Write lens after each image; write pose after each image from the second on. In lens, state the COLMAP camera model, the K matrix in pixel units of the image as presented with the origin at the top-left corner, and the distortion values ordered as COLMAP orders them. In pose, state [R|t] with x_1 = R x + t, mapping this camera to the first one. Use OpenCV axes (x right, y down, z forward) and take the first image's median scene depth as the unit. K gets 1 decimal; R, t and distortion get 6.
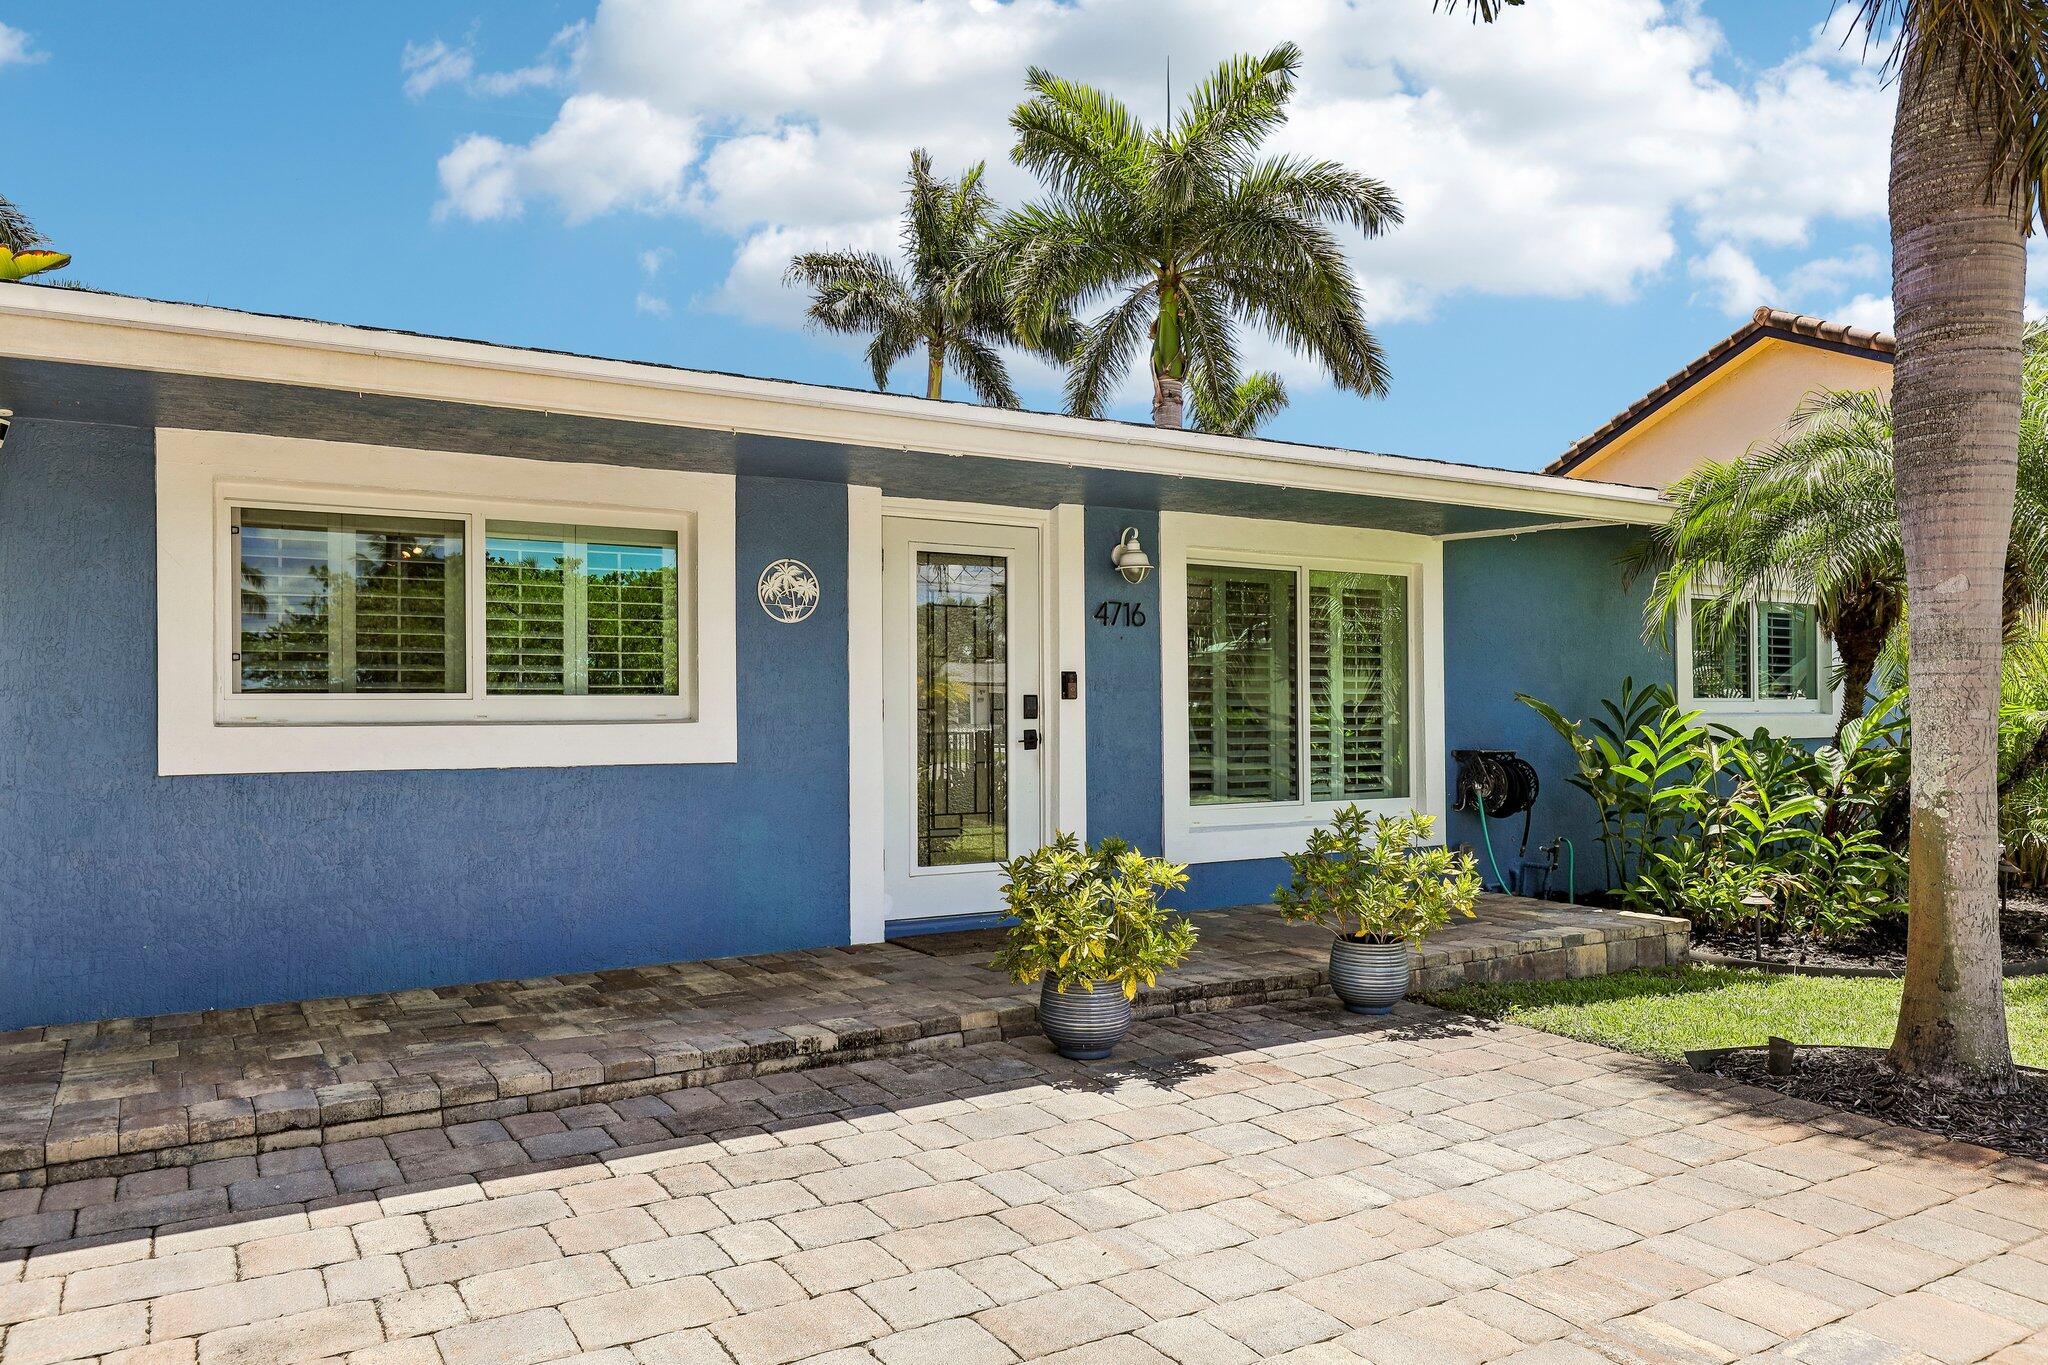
lens RADIAL K [[1435.5, 0, 1024.1], [0, 1435.5, 716.1], [0, 0, 1]] dist [-0.001554, 0.000131]
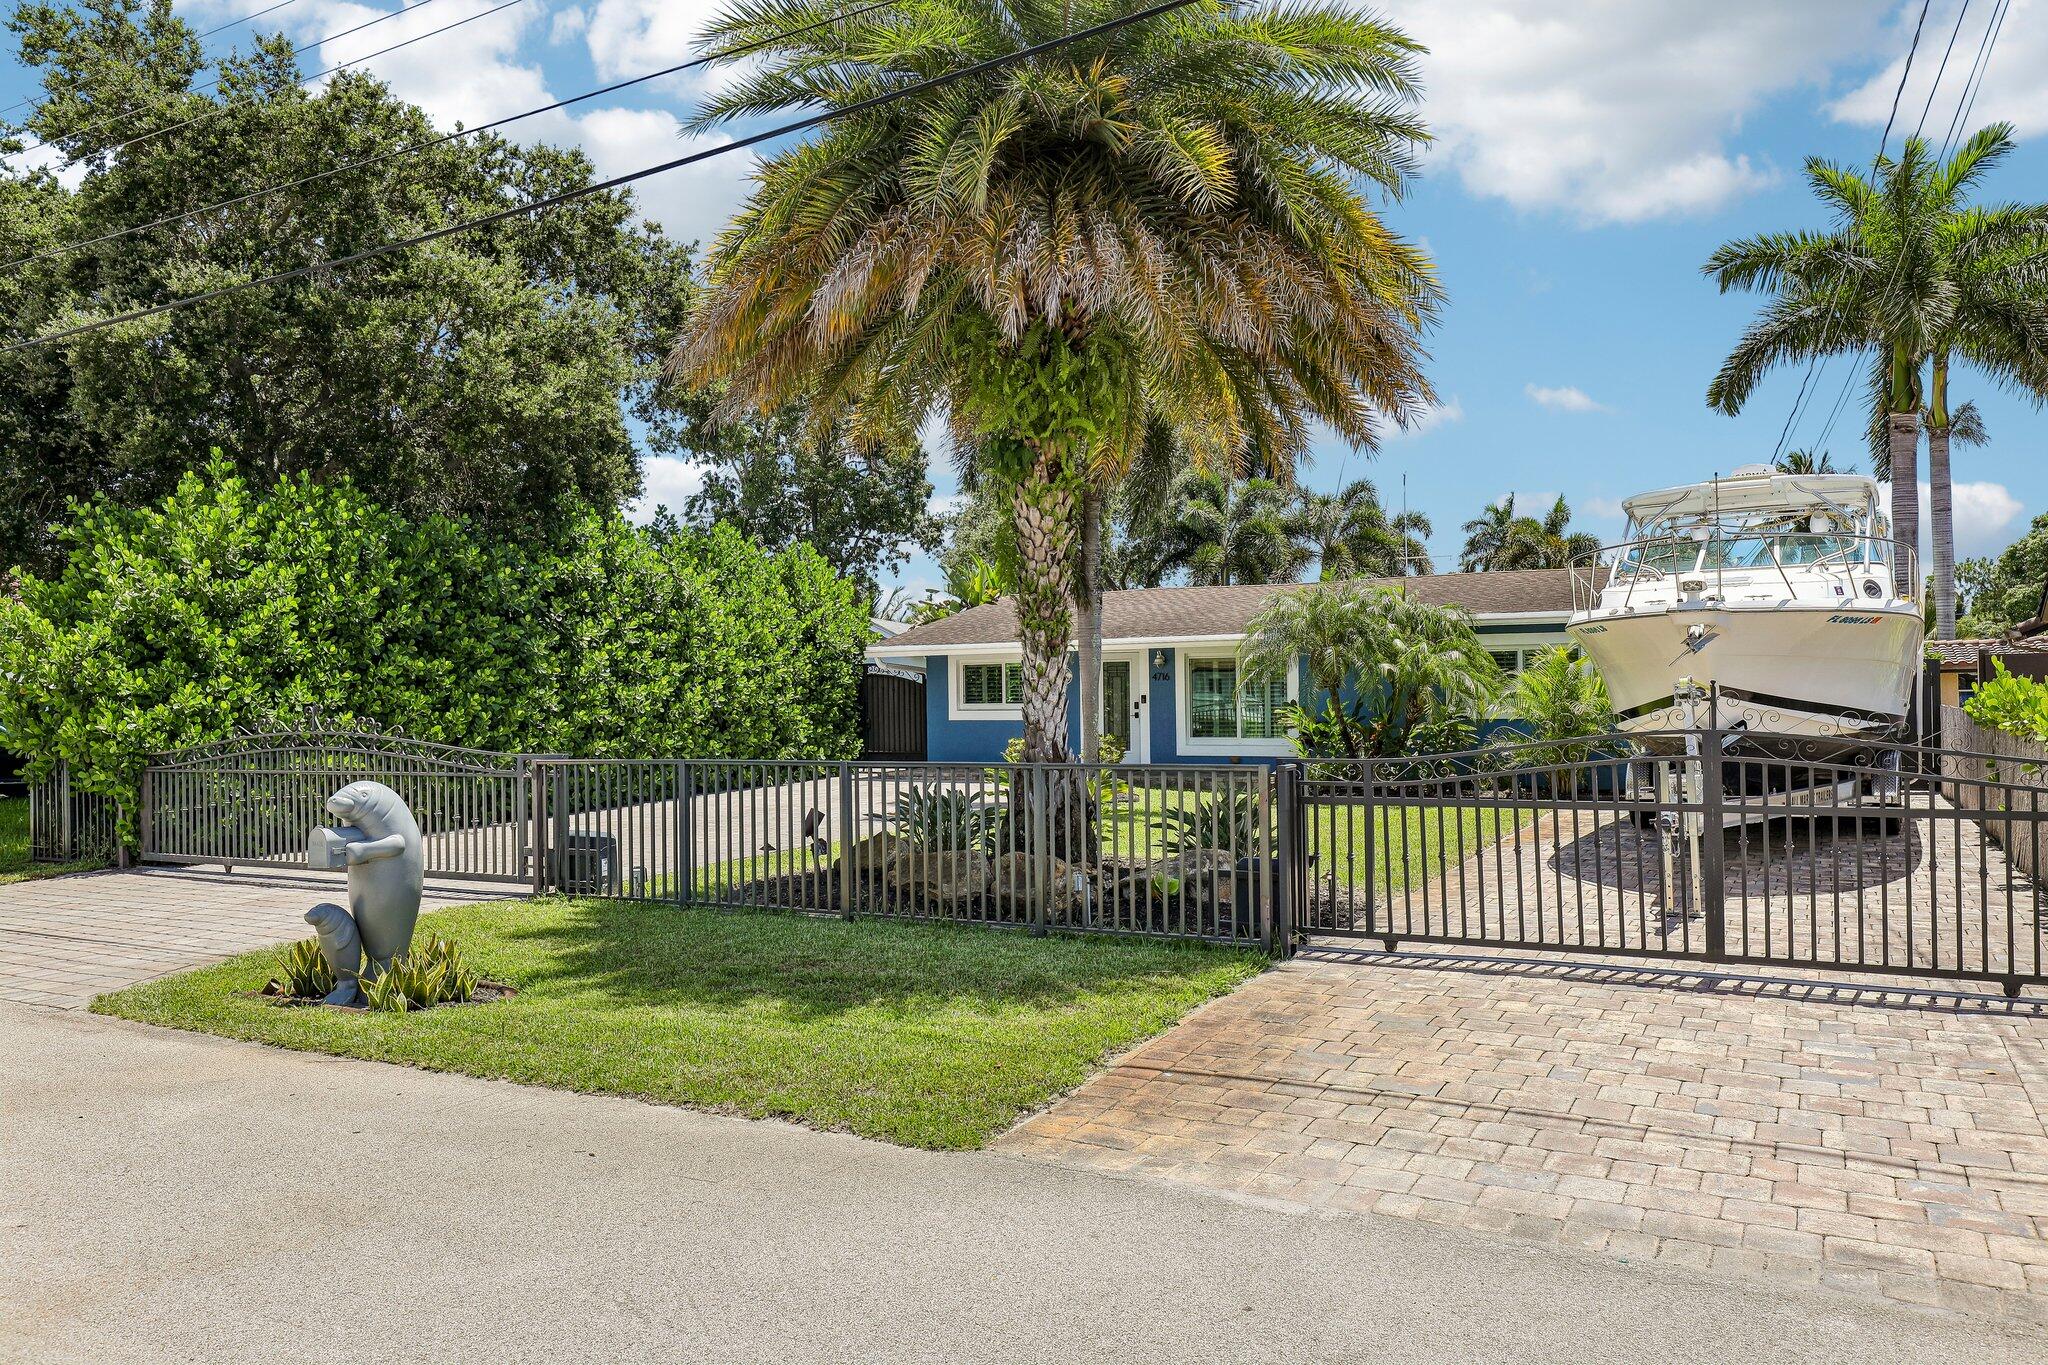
lens RADIAL K [[1423.5, 0, 1024.0], [0, 1423.5, 682.5], [0, 0, 1]] dist [0.025419, 0.000077]
pose [[0.475705, -0.008302, -0.879566, 3.168180], [0.010471, 0.999938, -0.003775, -0.056501], [0.879543, -0.007414, 0.475762, -0.930712]]
